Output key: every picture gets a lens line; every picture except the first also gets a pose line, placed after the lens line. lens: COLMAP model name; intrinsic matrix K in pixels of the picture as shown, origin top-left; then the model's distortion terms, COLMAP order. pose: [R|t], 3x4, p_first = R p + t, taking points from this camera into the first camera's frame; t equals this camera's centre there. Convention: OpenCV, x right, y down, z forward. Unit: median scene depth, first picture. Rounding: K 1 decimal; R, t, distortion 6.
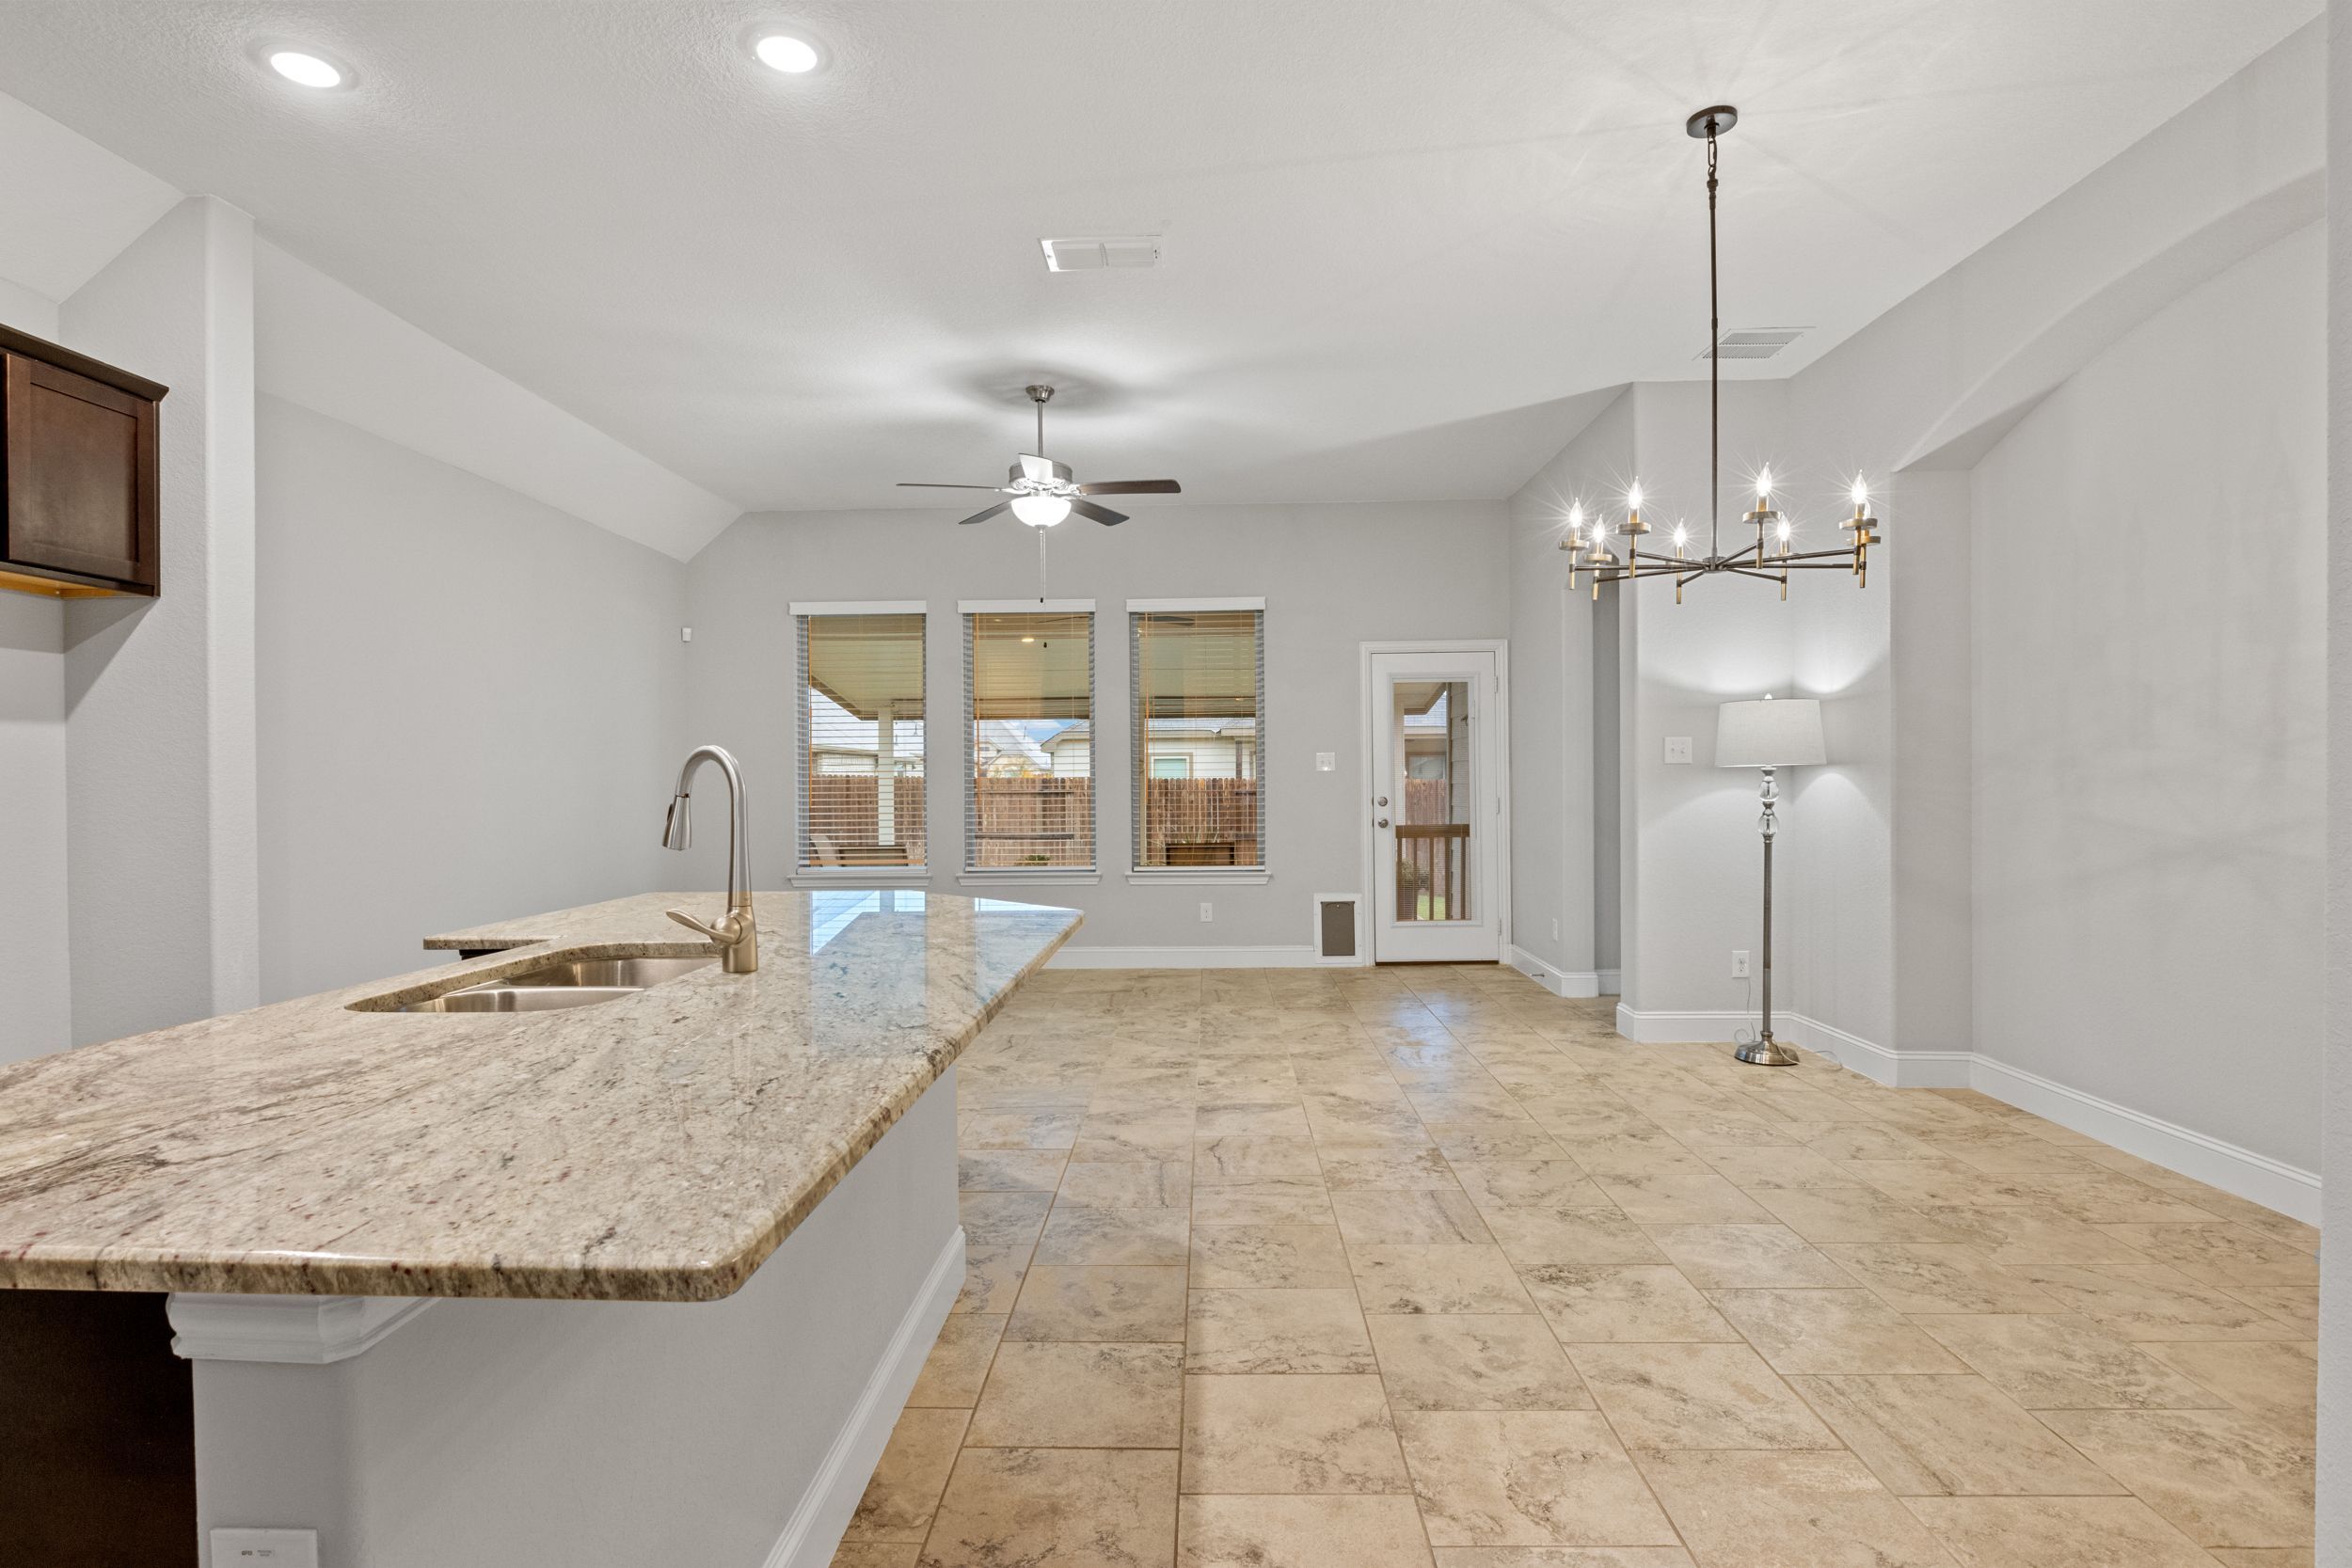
lens RADIAL K [[1164.3, 0, 1176.0], [0, 1164.3, 784.0], [0, 0, 1]] dist [-0.008581, -0.000544]
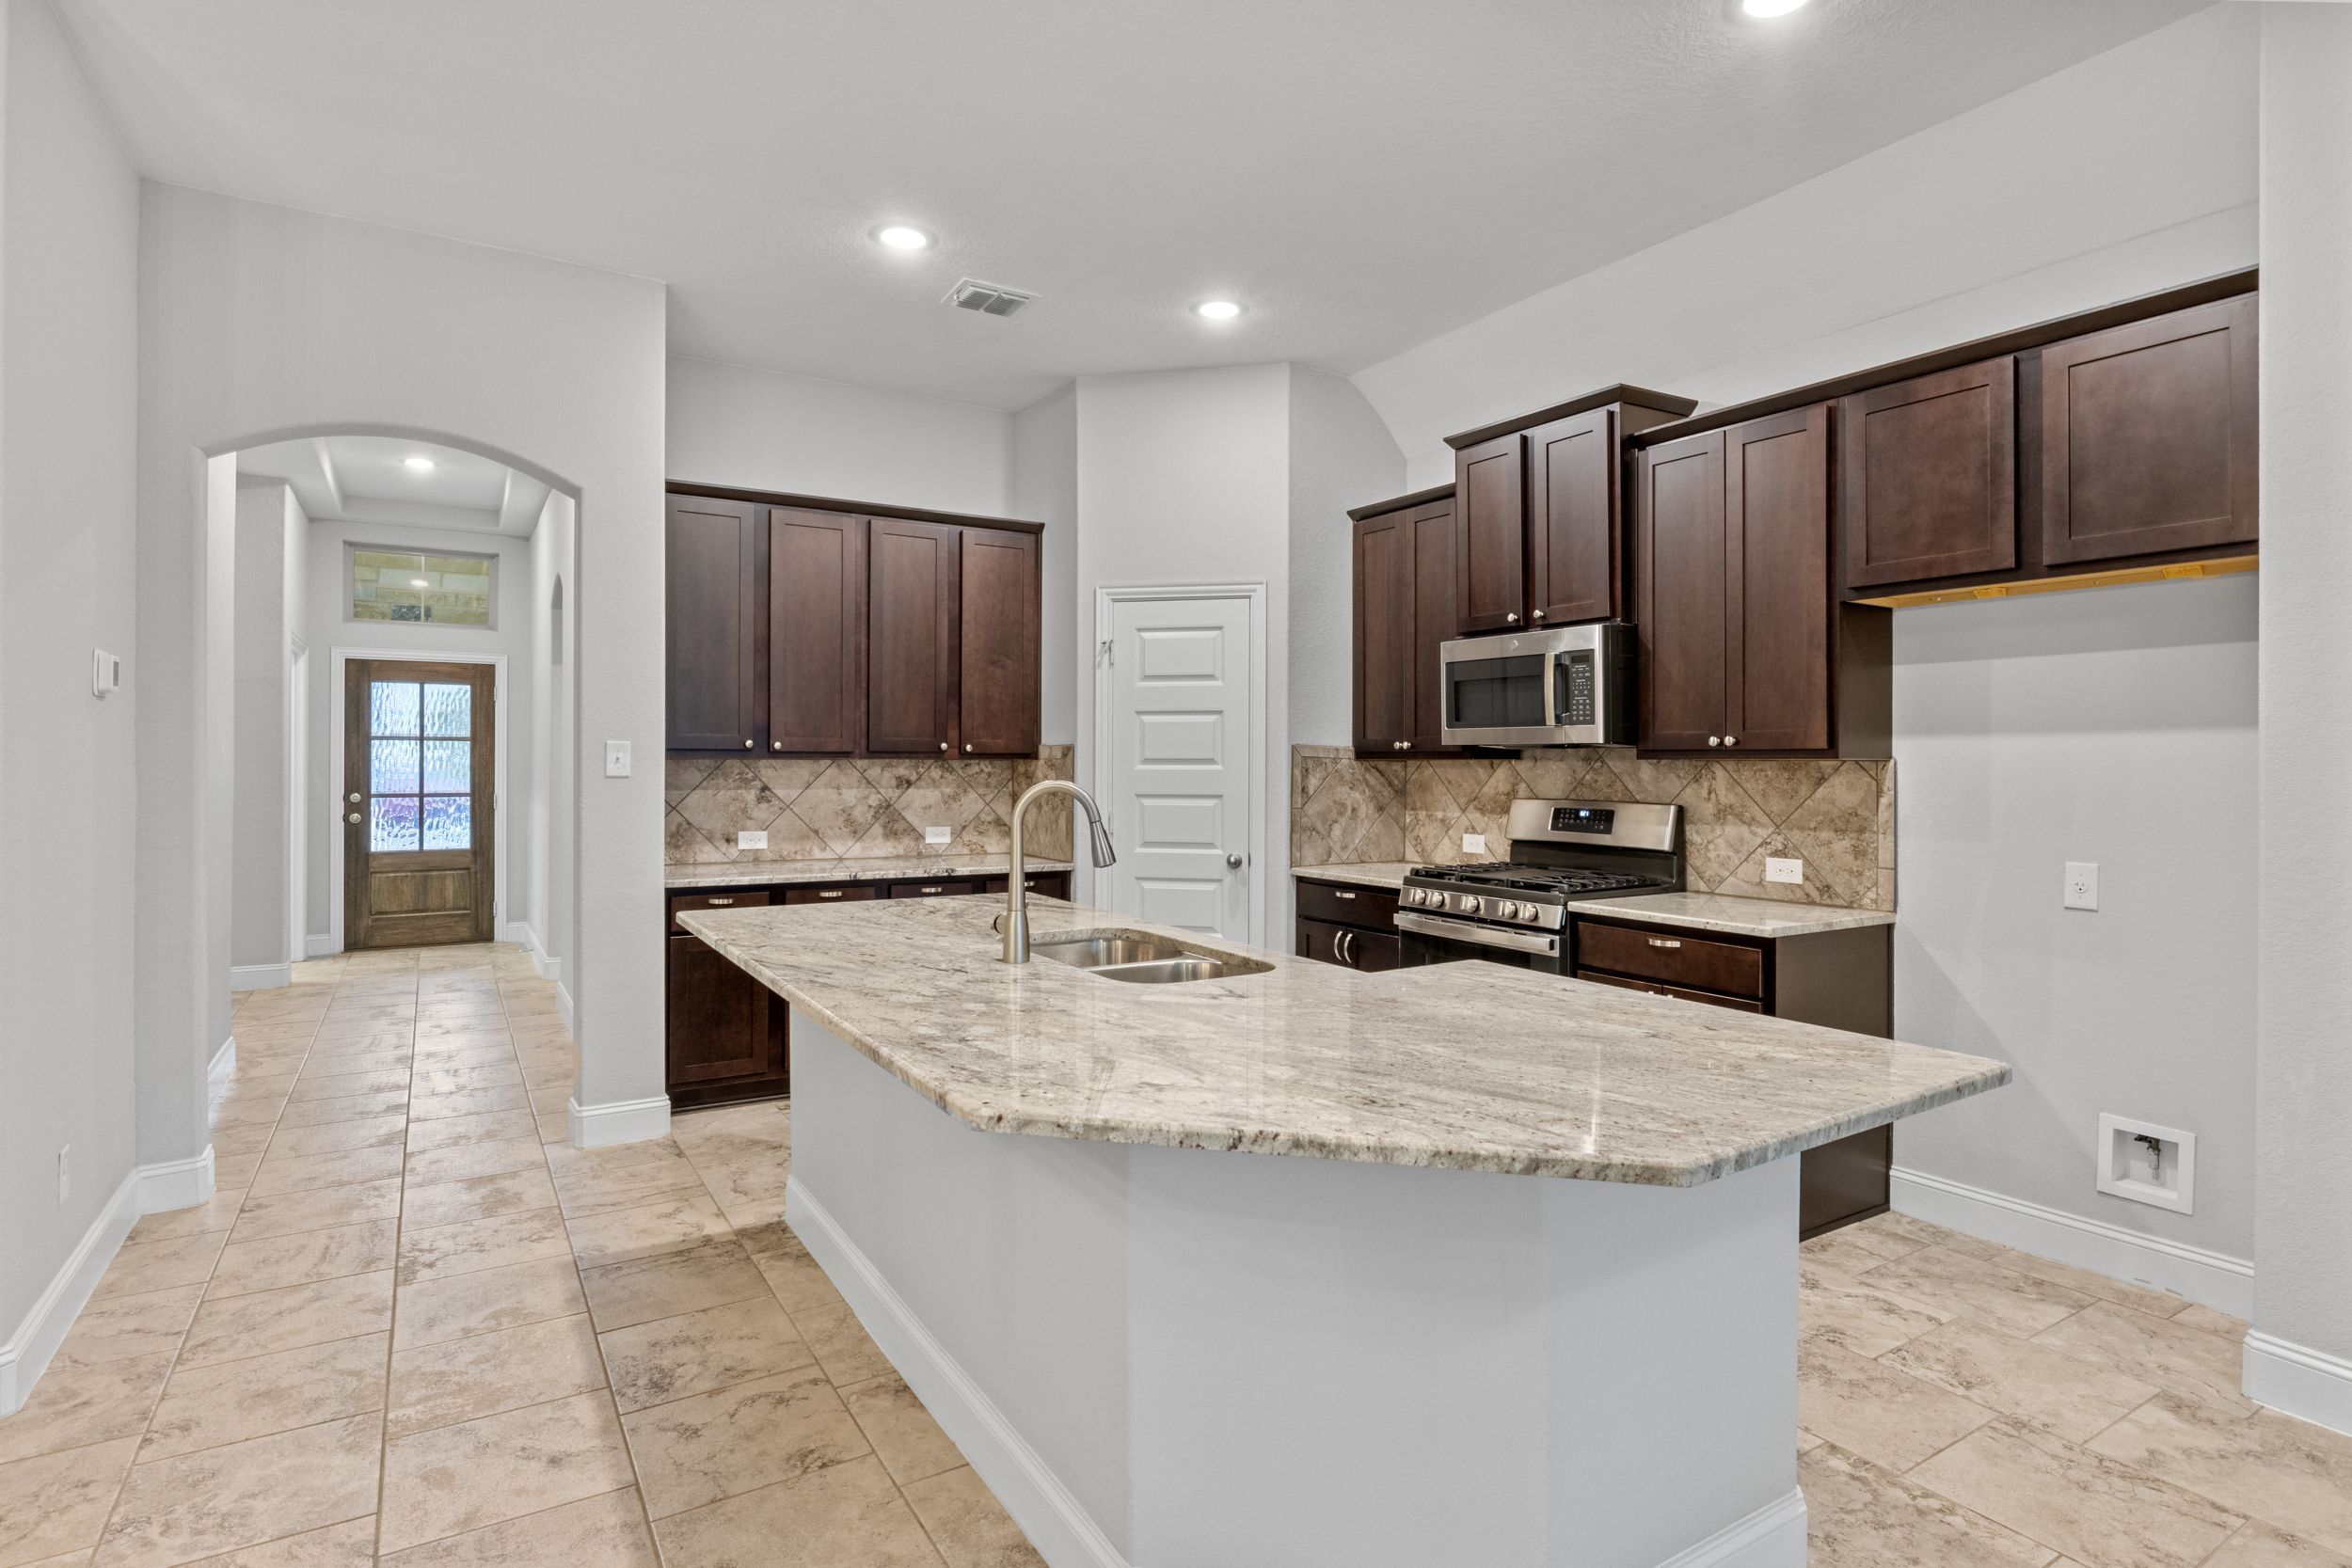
lens RADIAL K [[1207.4, 0, 1187.5], [0, 1207.4, 753.2], [0, 0, 1]] dist [-0.005530, -0.001829]
pose [[-0.832796, 0.001708, -0.553577, 0.135470], [0.002451, 0.999997, -0.000602, -0.043724], [0.553574, -0.001858, -0.832798, 1.547125]]
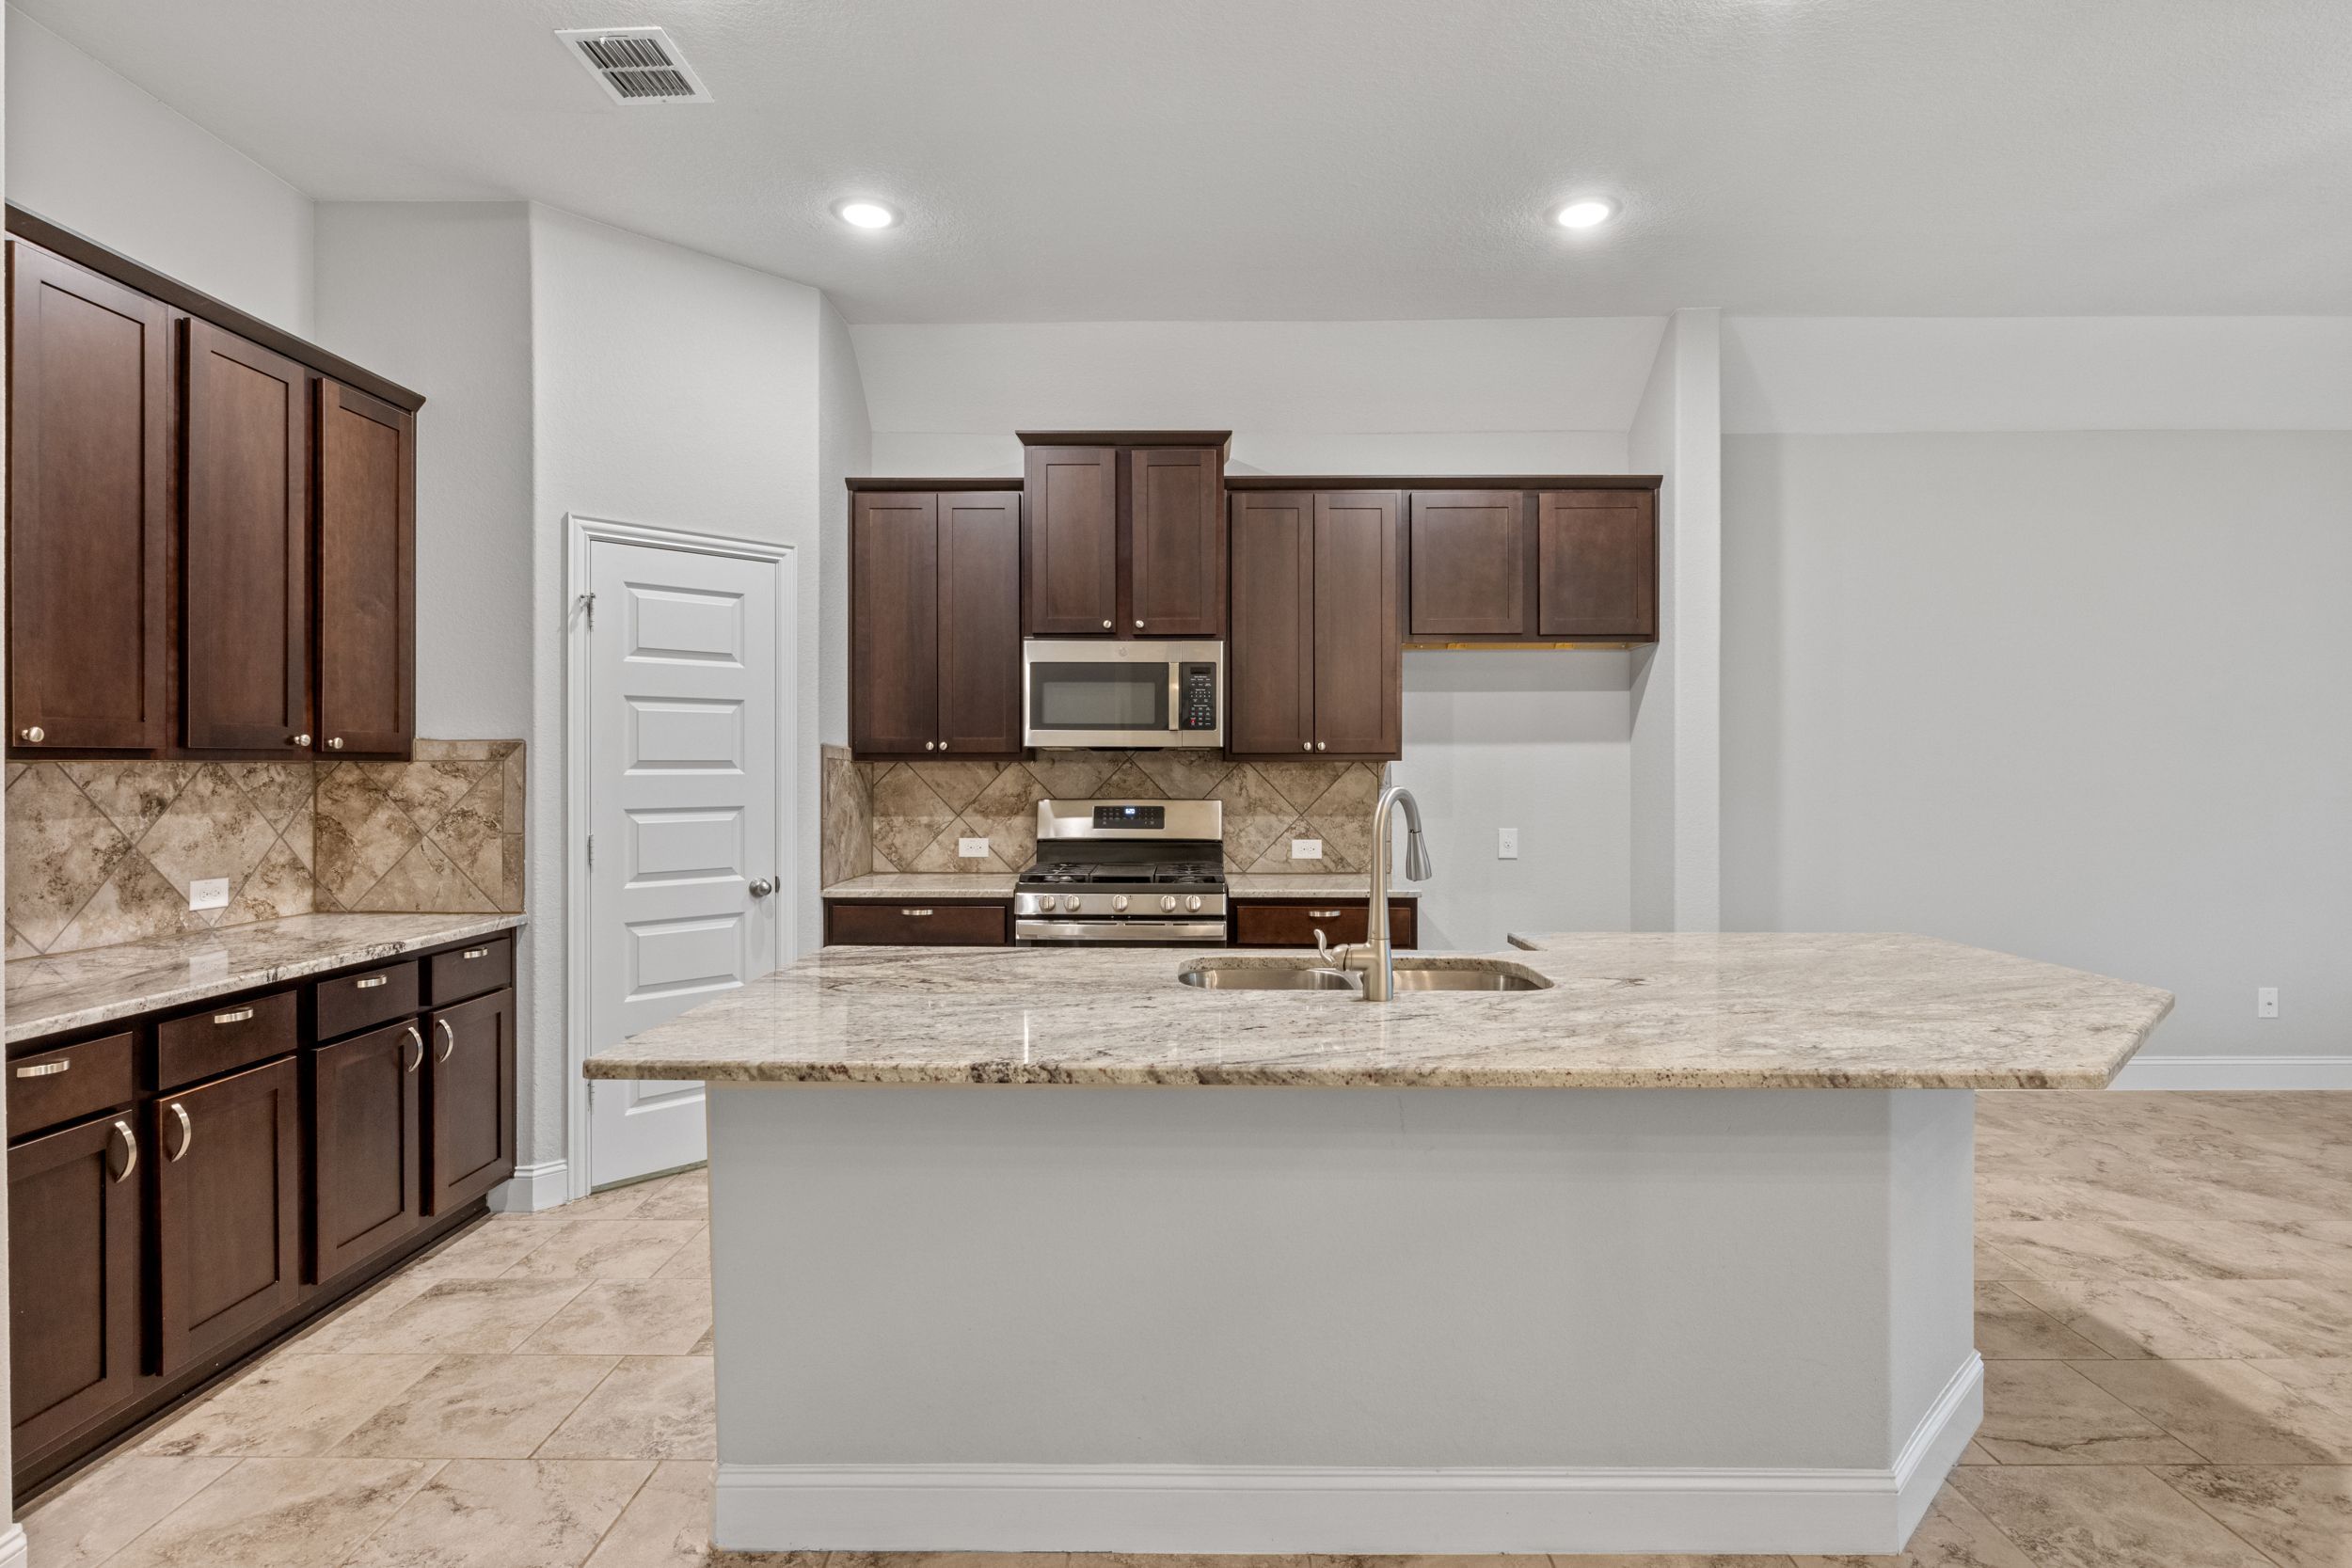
lens RADIAL K [[1172.6, 0, 1180.7], [0, 1172.6, 767.6], [0, 0, 1]] dist [-0.001203, -0.000152]
pose [[0.015261, 0.010635, -0.999827, 0.494114], [-0.002142, 0.999941, 0.010603, -0.043901], [0.999881, 0.001980, 0.015283, 0.563622]]
